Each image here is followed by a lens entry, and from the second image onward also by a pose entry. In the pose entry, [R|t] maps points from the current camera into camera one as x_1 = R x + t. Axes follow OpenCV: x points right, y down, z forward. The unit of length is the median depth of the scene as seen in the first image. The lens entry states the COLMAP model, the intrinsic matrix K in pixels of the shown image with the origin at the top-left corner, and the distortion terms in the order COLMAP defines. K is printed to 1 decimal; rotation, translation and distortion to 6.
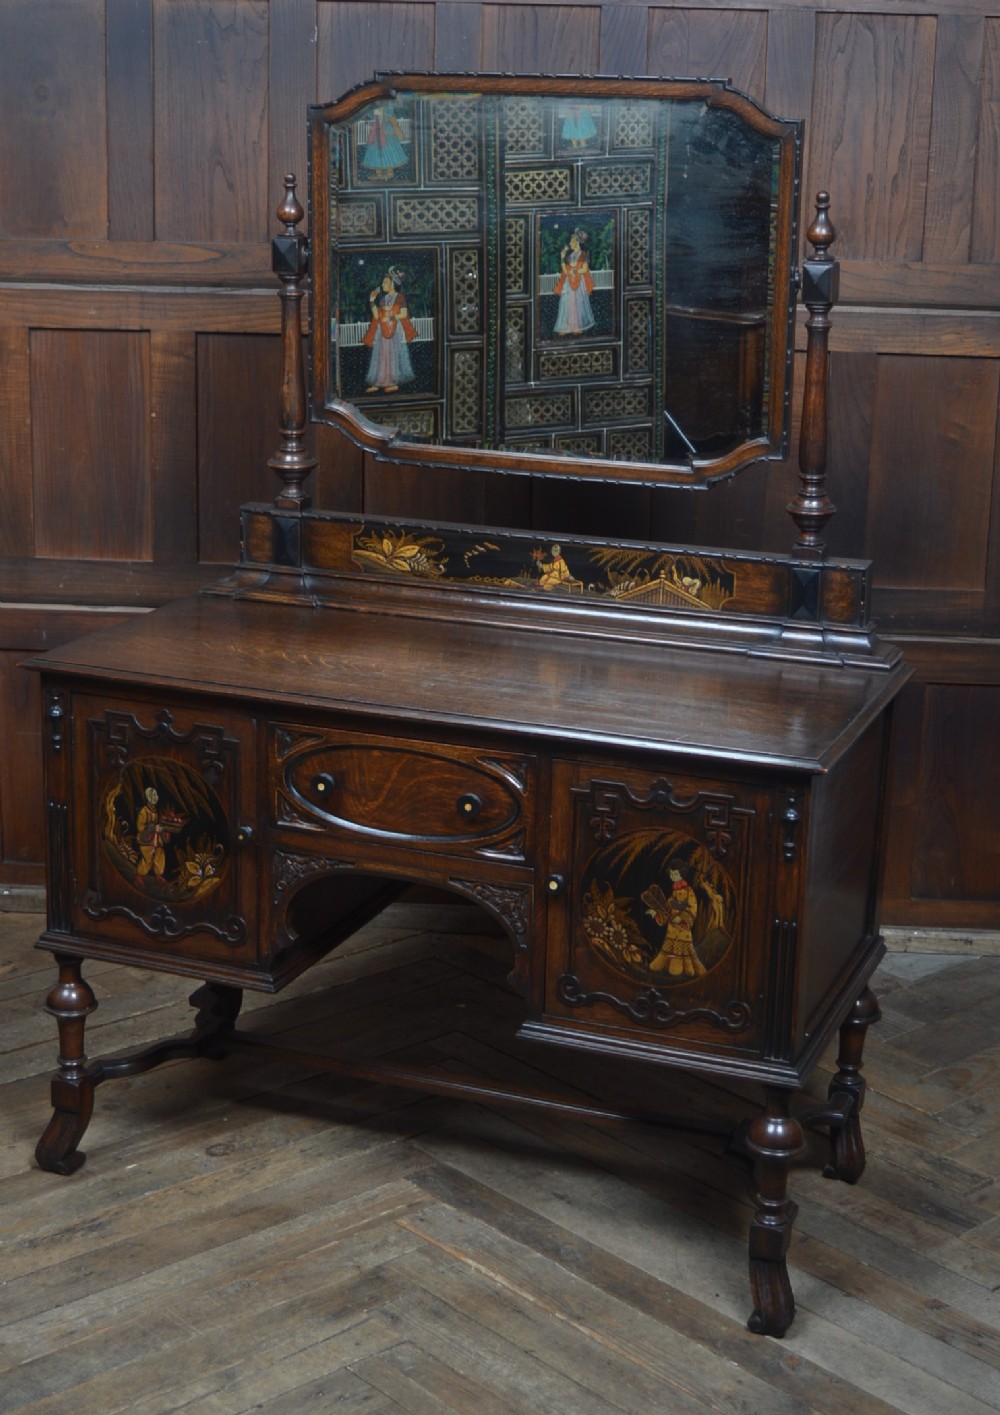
lens RADIAL K [[2103.5, 0, 500.0], [0, 2103.5, 707.5], [0, 0, 1]] dist [-0.084714, 0.164631]
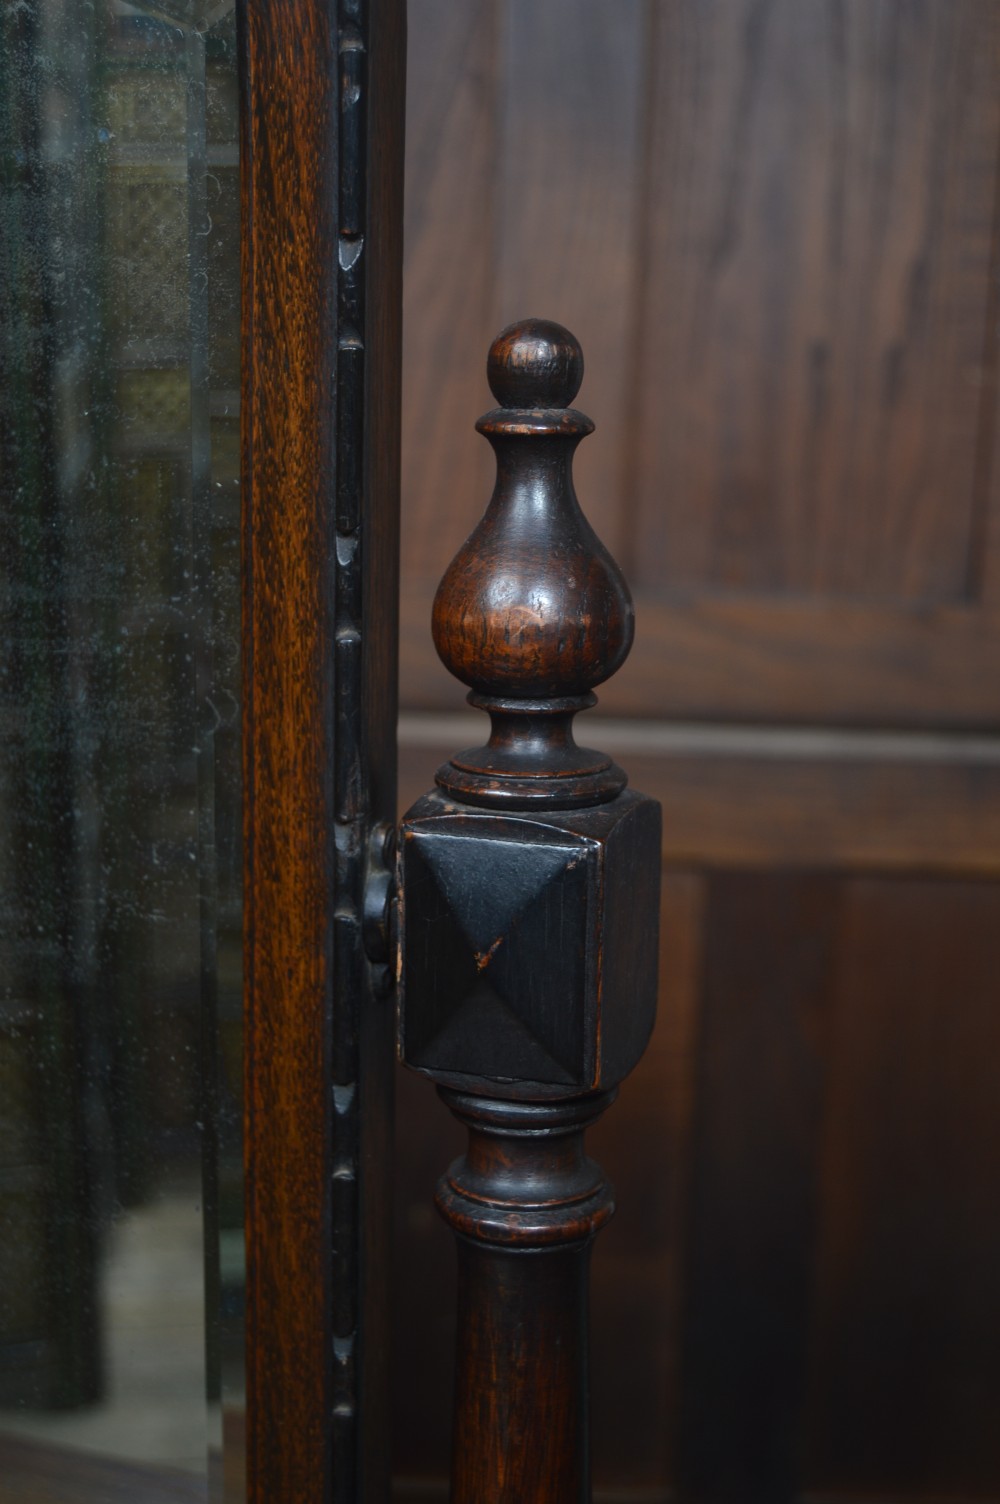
lens RADIAL K [[1551.9, 0, 500.0], [0, 1551.9, 752.0], [0, 0, 1]] dist [-0.067712, 0.003717]
pose [[0.999891, 0.006325, -0.013352, 0.154799], [-0.006856, 0.999170, -0.040145, -0.215183], [0.013087, 0.040232, 0.999105, 0.903147]]
